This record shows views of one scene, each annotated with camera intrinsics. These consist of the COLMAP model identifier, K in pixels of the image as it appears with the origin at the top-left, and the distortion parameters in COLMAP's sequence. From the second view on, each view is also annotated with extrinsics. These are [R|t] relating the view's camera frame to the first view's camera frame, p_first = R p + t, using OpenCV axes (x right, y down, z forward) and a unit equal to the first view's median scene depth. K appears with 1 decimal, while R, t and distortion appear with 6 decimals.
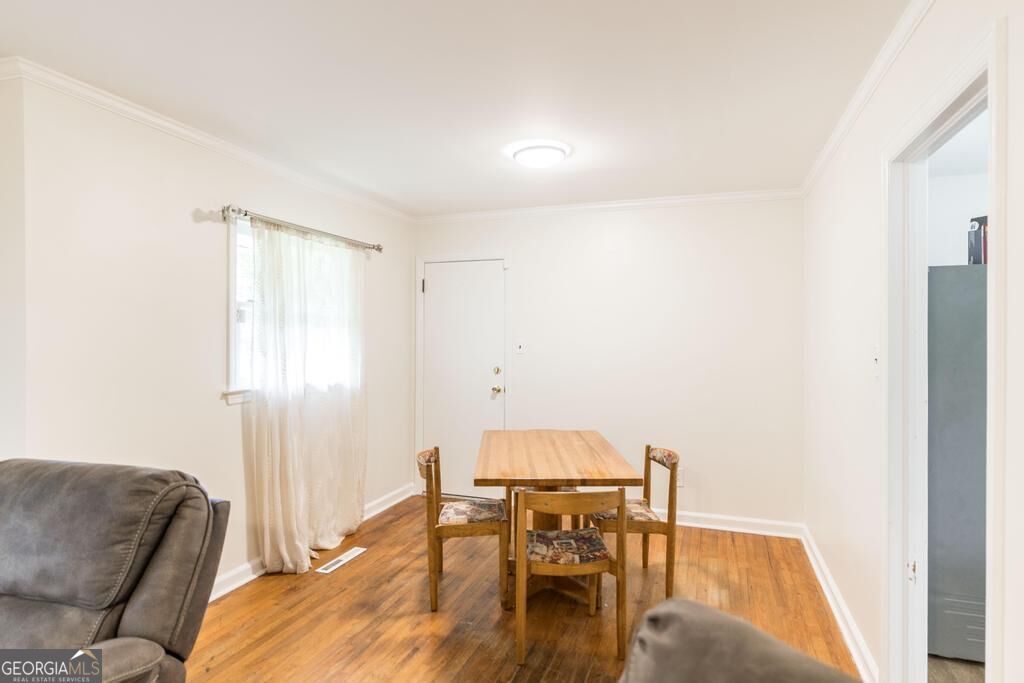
lens RADIAL K [[557.3, 0, 514.7], [0, 557.3, 342.6], [0, 0, 1]] dist [0.003537, 0.000908]
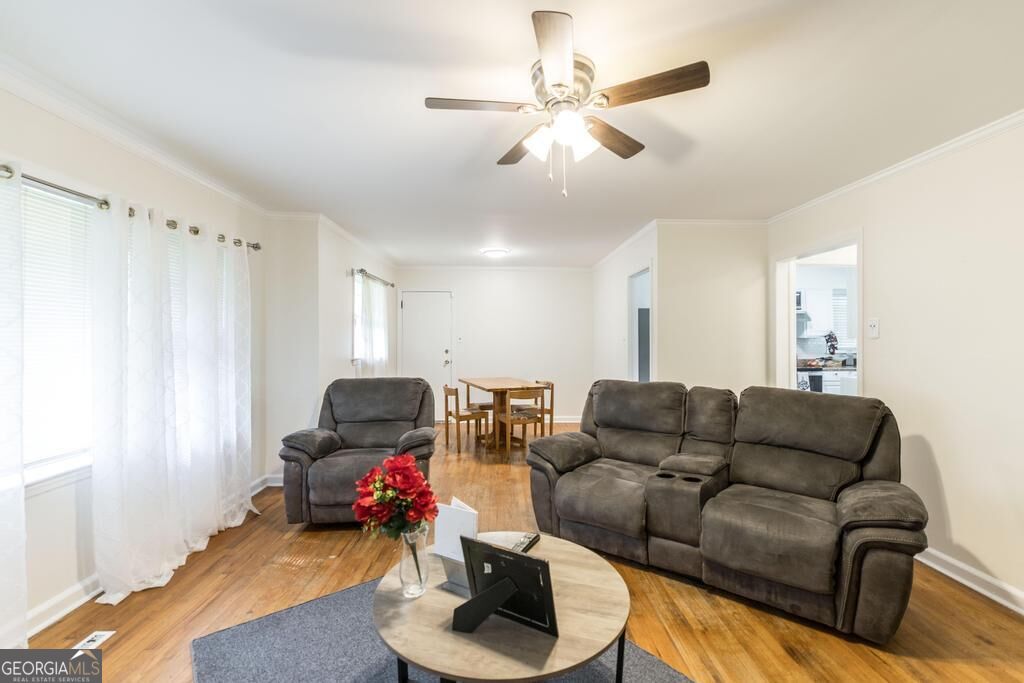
lens RADIAL K [[441.4, 0, 516.1], [0, 441.4, 339.7], [0, 0, 1]] dist [0.000852, 0.000631]
pose [[0.934702, -0.000664, 0.355431, -0.522346], [0.001150, 0.999999, -0.001157, 0.019118], [-0.355430, 0.001490, 0.934702, -0.718627]]
